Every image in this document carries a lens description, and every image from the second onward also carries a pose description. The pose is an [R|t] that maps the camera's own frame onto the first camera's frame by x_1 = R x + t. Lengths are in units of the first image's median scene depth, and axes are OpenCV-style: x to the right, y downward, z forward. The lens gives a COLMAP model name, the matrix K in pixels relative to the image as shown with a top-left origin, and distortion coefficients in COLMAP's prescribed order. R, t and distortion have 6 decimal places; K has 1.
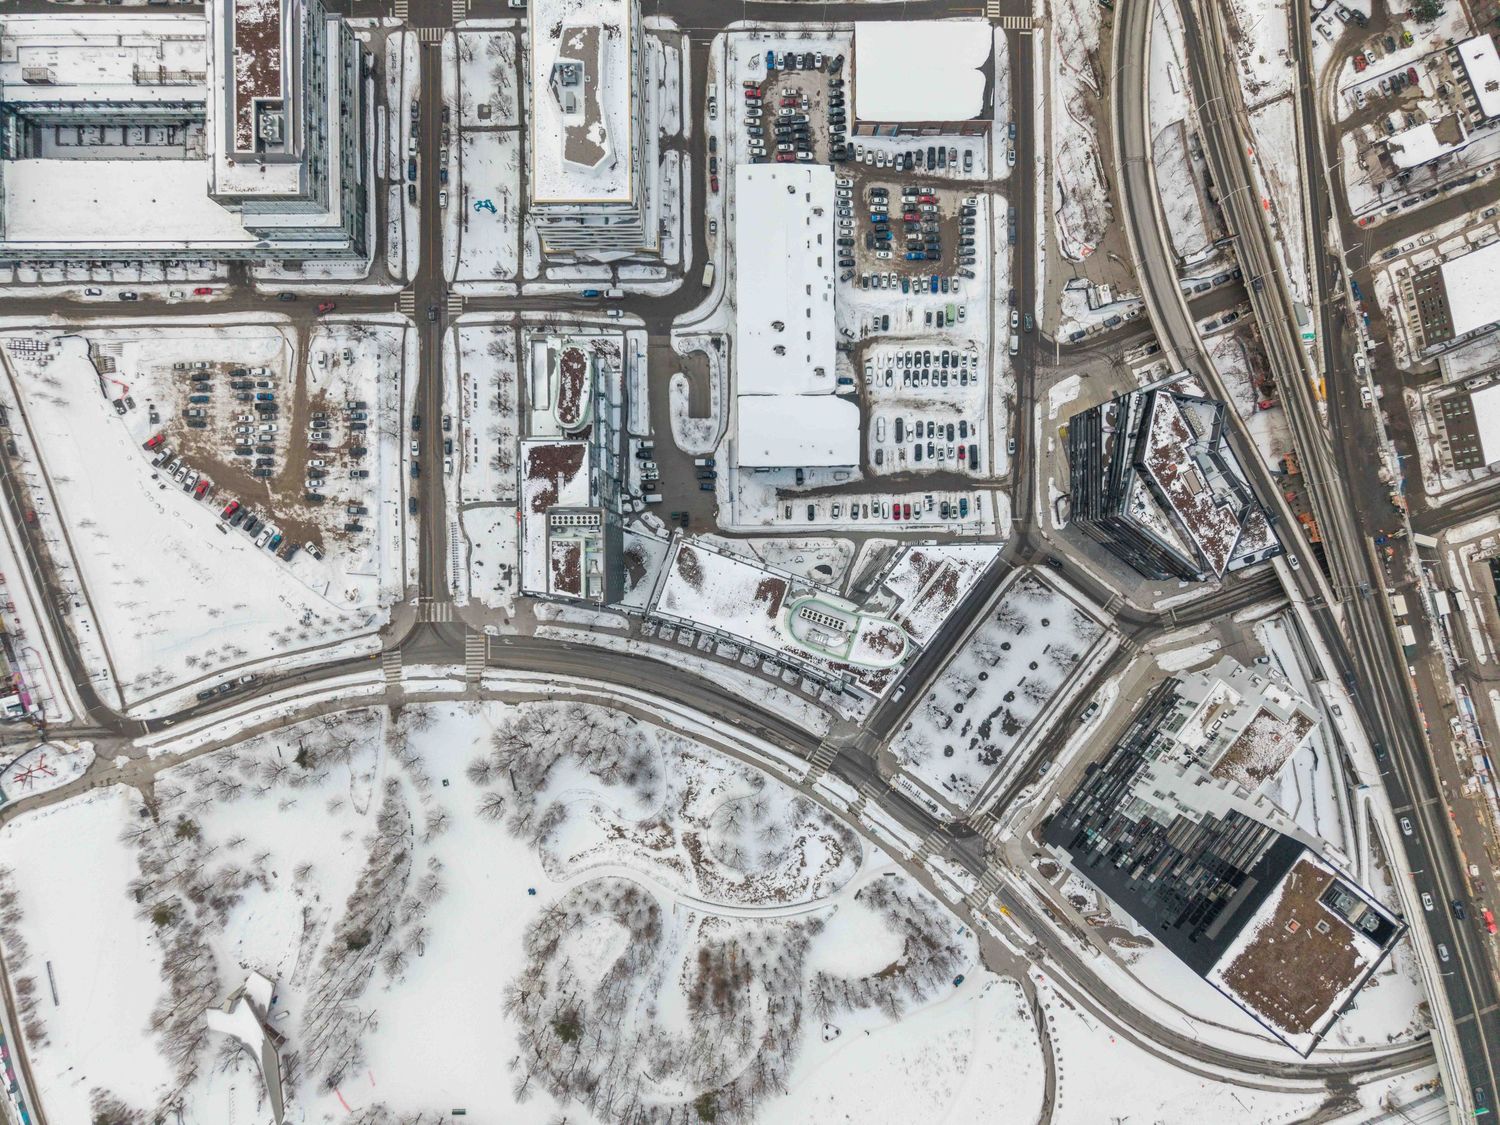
lens RADIAL K [[1051.7, 0, 744.1], [0, 1051.7, 565.9], [0, 0, 1]] dist [0.027224, -0.001808]
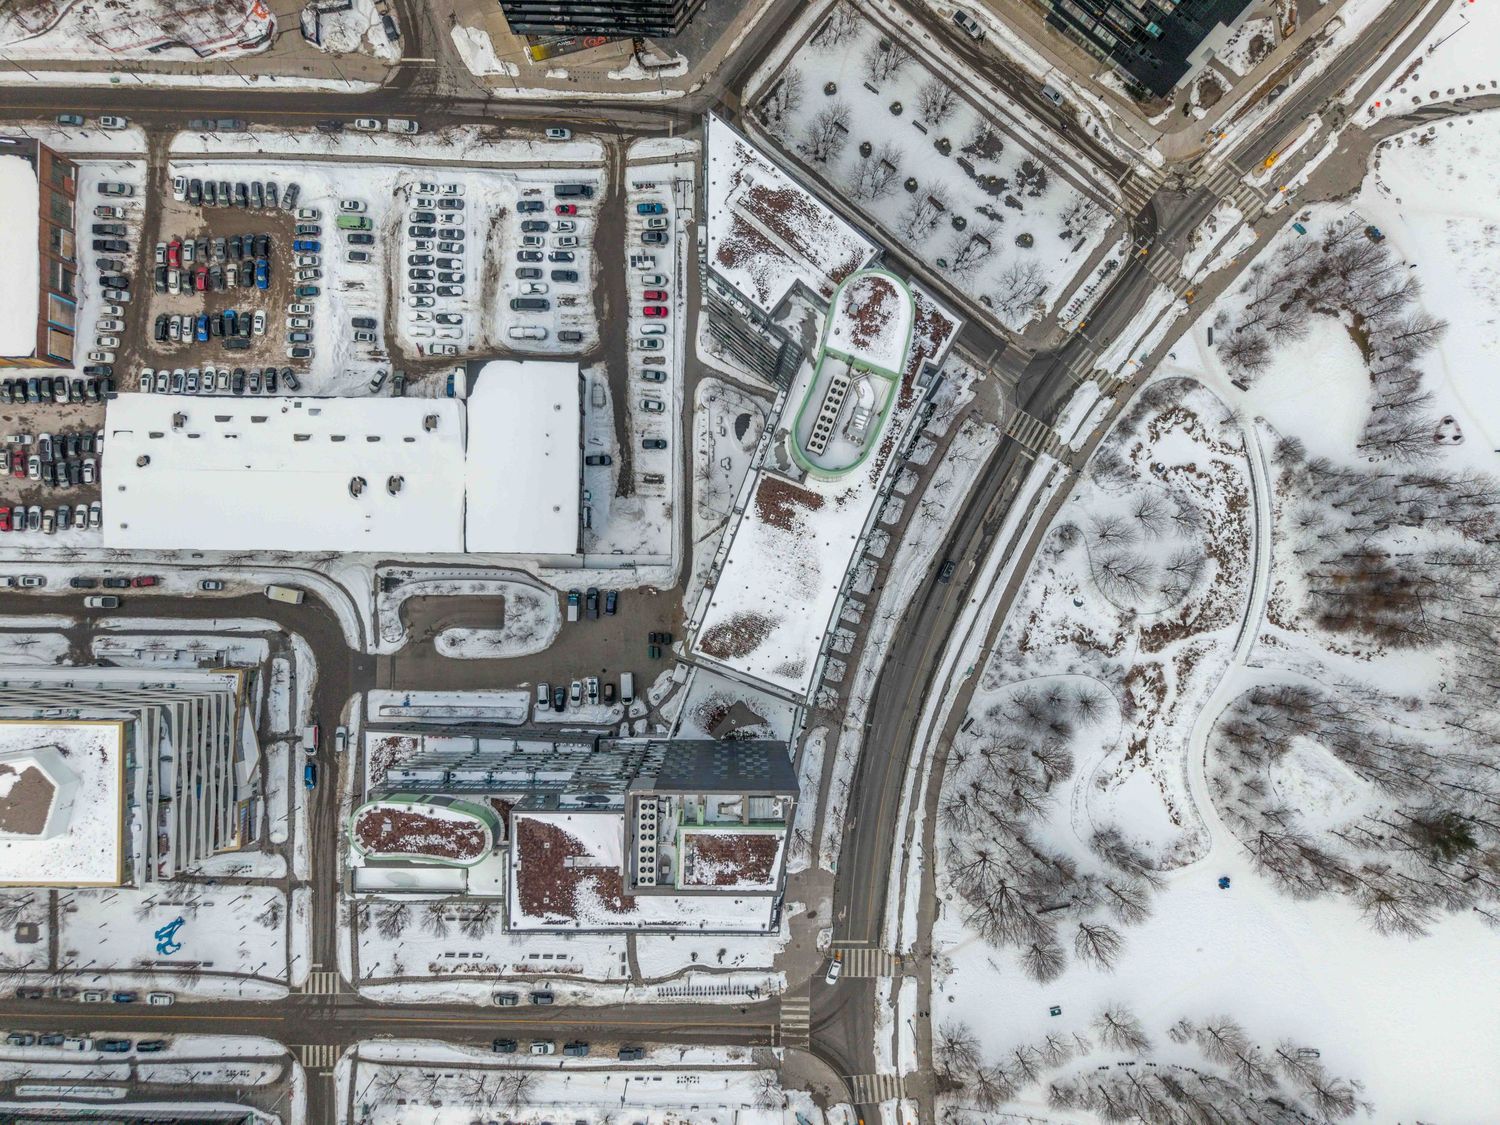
lens RADIAL K [[1051.7, 0, 744.1], [0, 1051.7, 565.9], [0, 0, 1]] dist [0.027224, -0.001808]
pose [[0.021219, -0.999732, -0.009291, -0.004410], [0.999705, 0.021107, 0.012047, -0.001336], [-0.011848, -0.009544, 0.999884, 0.347847]]
